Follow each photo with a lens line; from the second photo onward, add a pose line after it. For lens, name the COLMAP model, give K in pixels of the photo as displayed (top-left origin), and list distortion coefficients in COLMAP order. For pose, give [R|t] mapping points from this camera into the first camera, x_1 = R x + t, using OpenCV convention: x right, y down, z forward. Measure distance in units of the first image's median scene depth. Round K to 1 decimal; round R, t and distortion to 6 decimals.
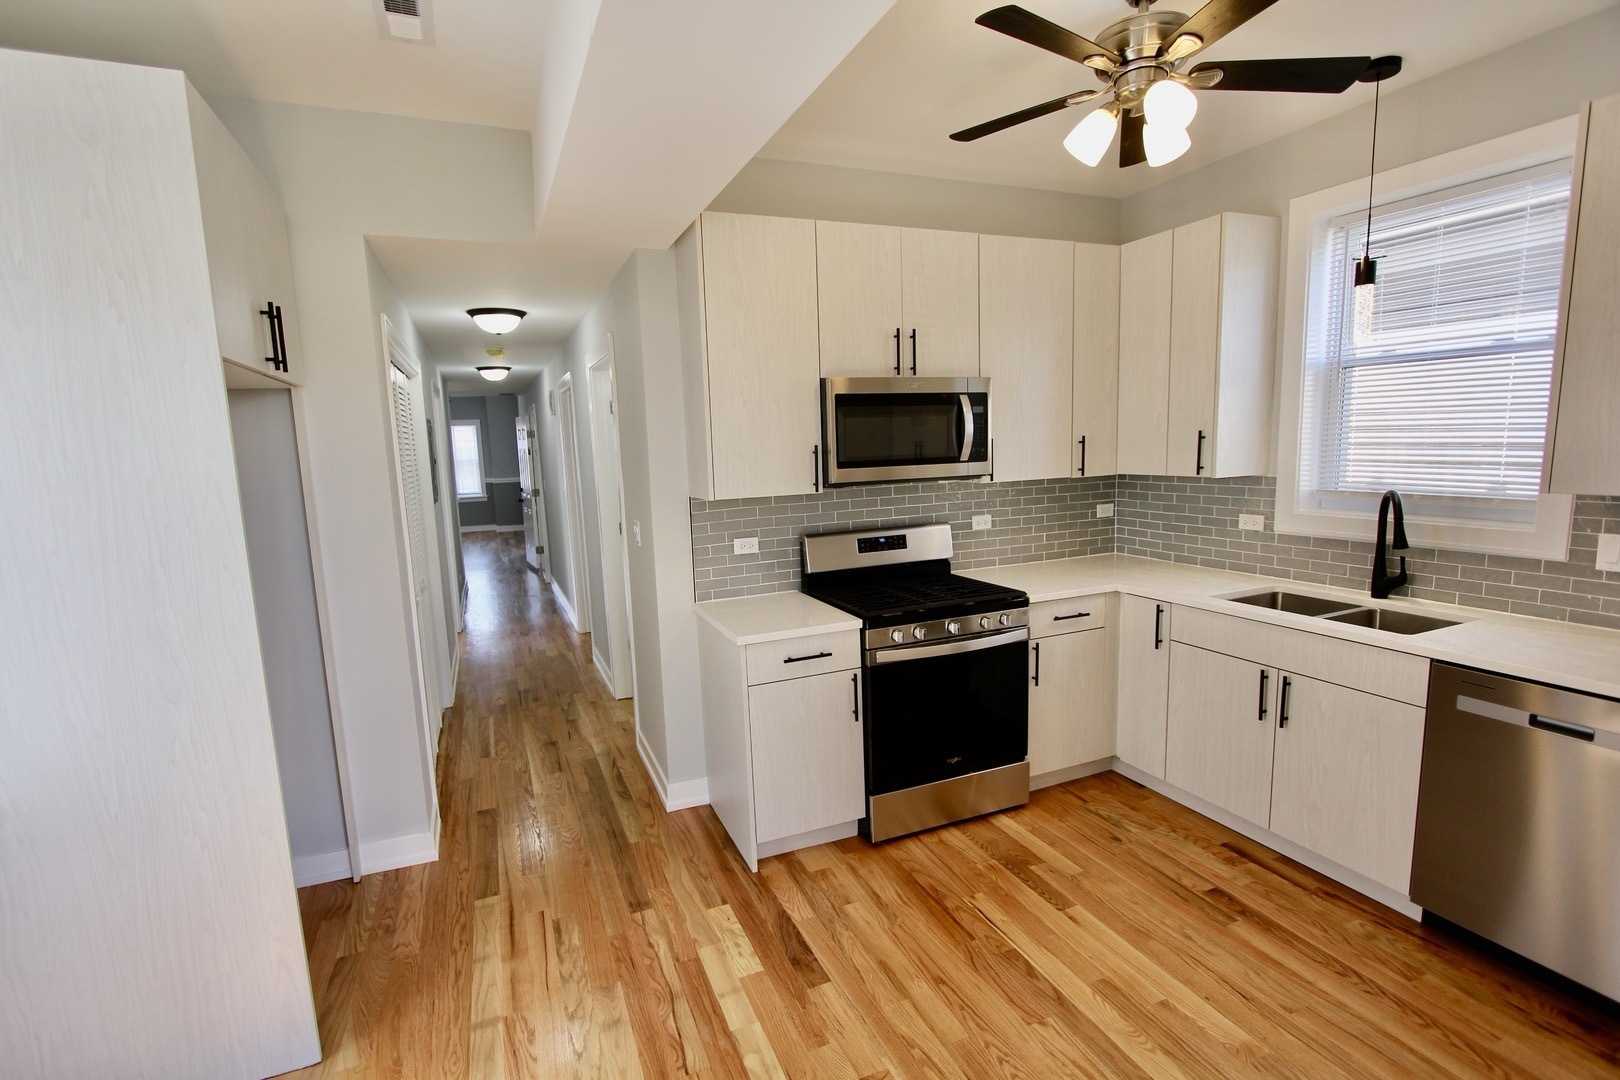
lens RADIAL K [[739.9, 0, 810.0], [0, 739.9, 540.0], [0, 0, 1]] dist [-0.015035, -0.000106]
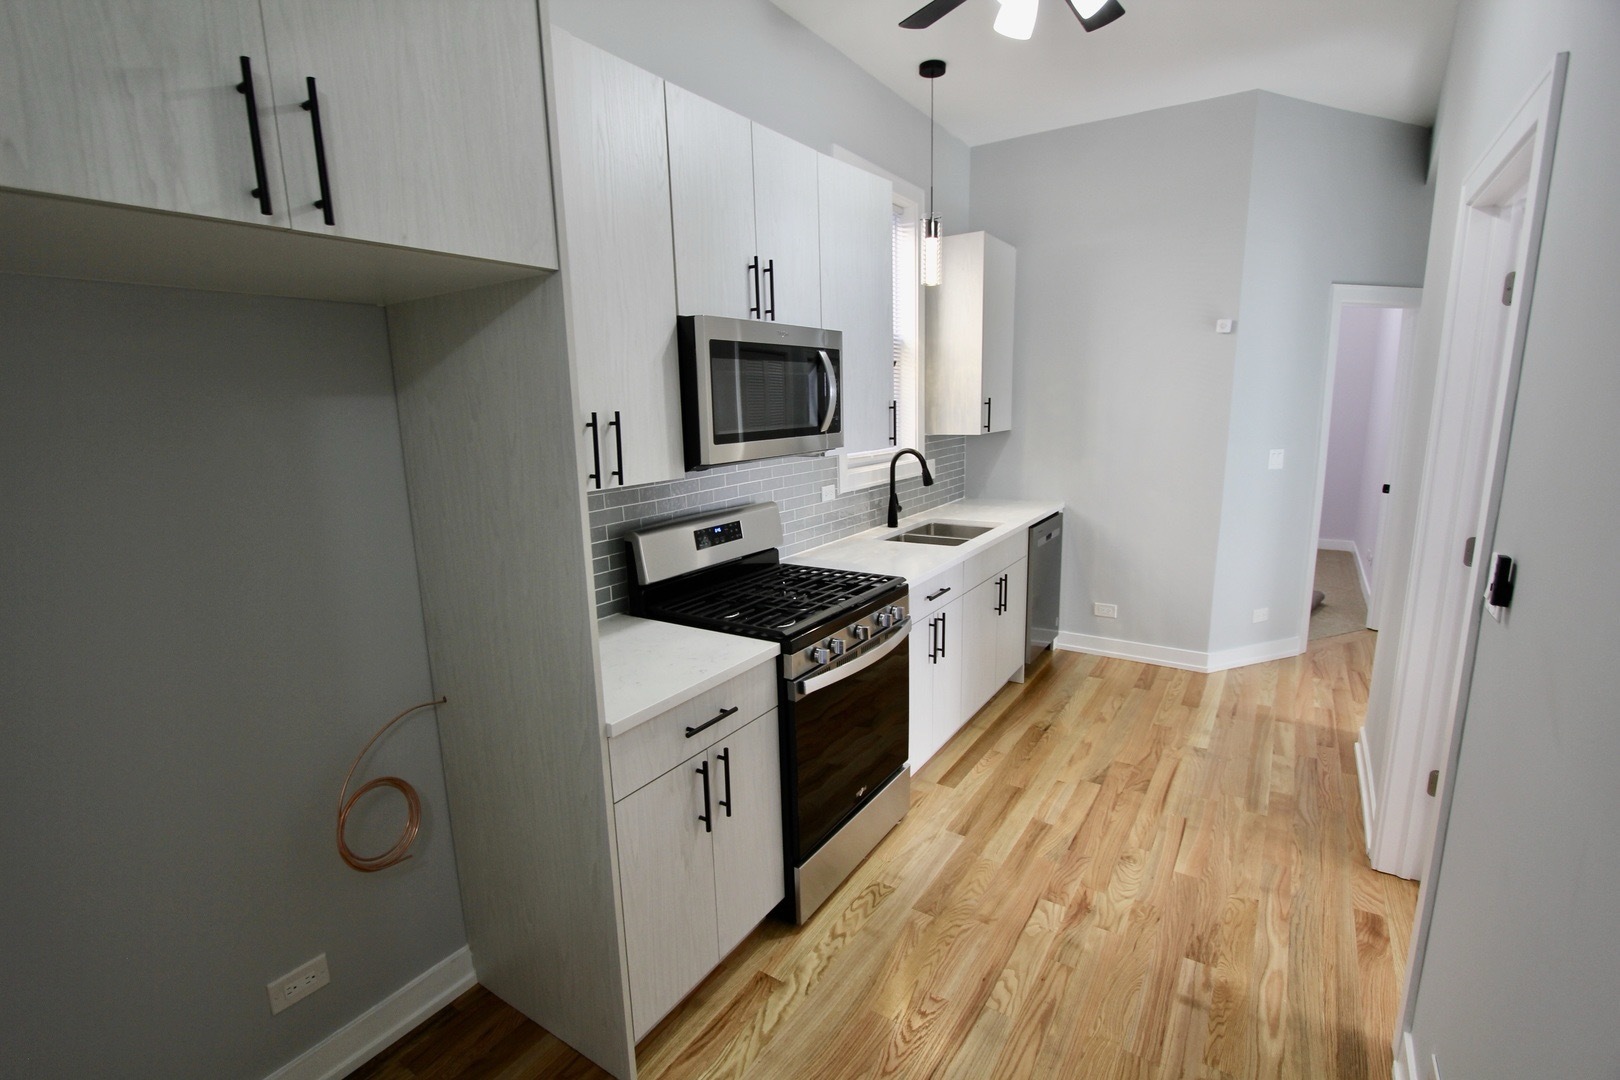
lens RADIAL K [[730.6, 0, 813.5], [0, 730.6, 532.1], [0, 0, 1]] dist [0.002309, 0.000385]
pose [[0.852168, -0.070473, 0.518501, -0.261442], [0.051065, 0.997360, 0.051630, -0.039046], [-0.520771, -0.017520, 0.853517, 0.334902]]
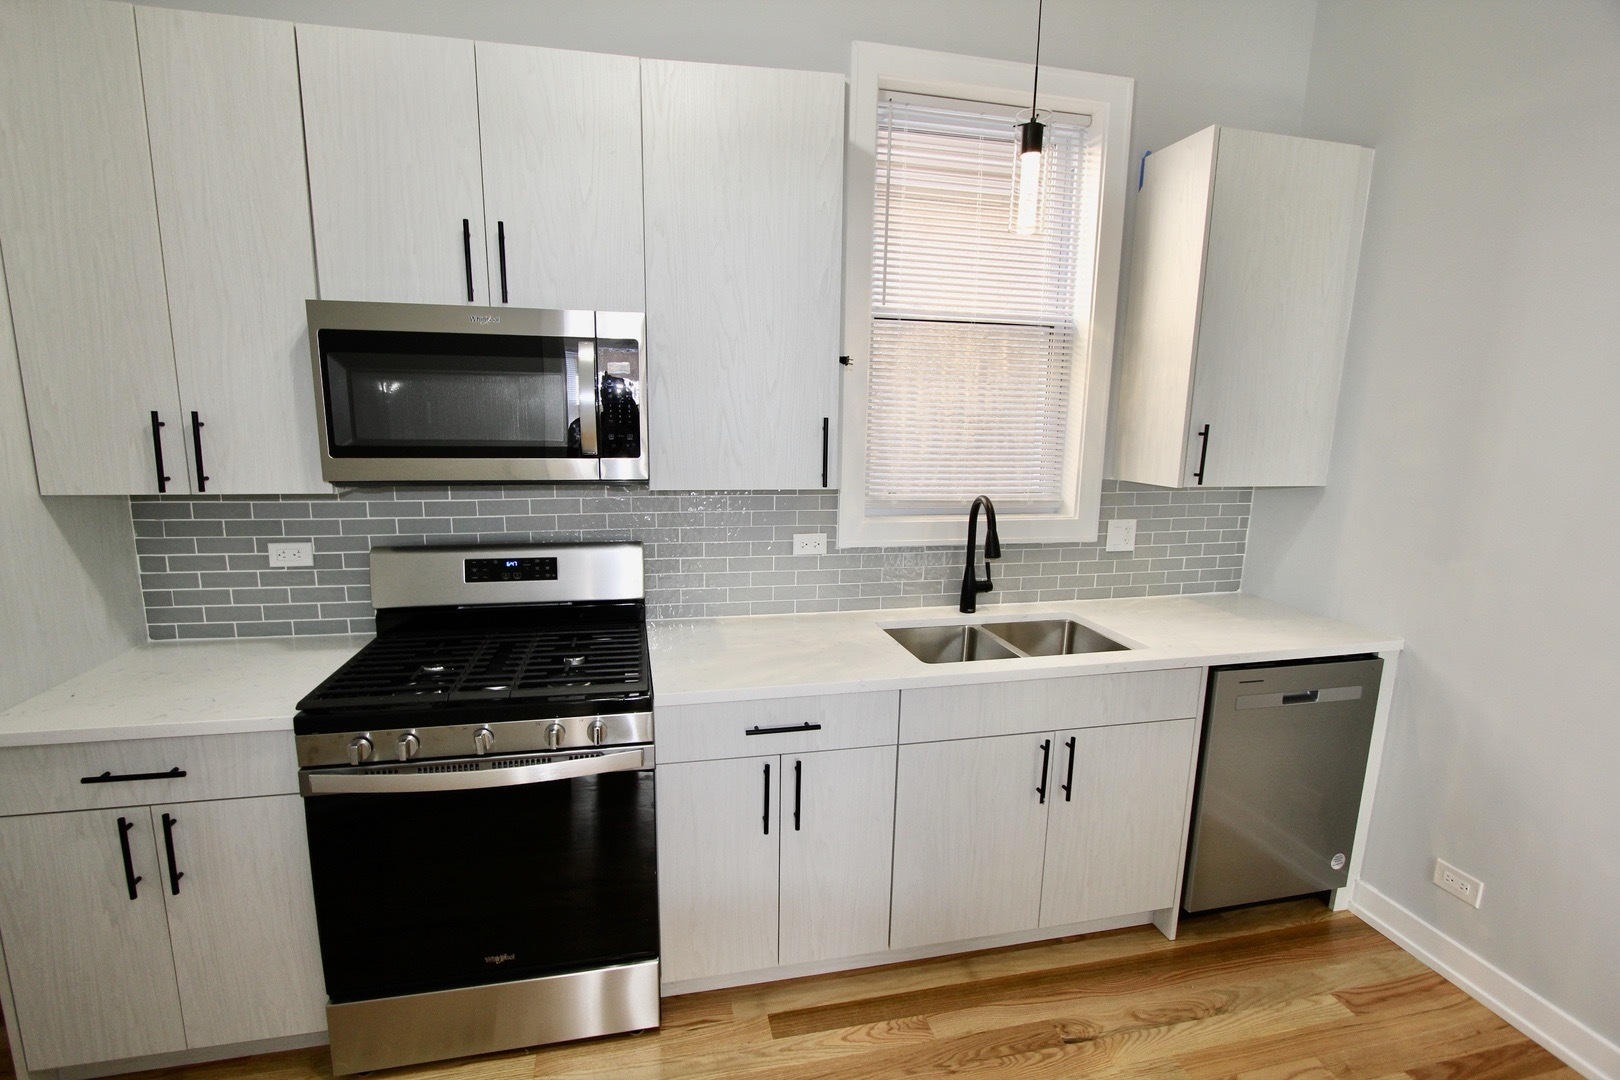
lens RADIAL K [[723.6, 0, 810.0], [0, 723.6, 540.0], [0, 0, 1]] dist [-0.001566, -0.000159]
pose [[0.977503, 0.092066, -0.189769, 0.560244], [-0.083665, 0.995145, 0.051832, -0.089747], [0.193619, -0.034789, 0.980460, 0.511112]]
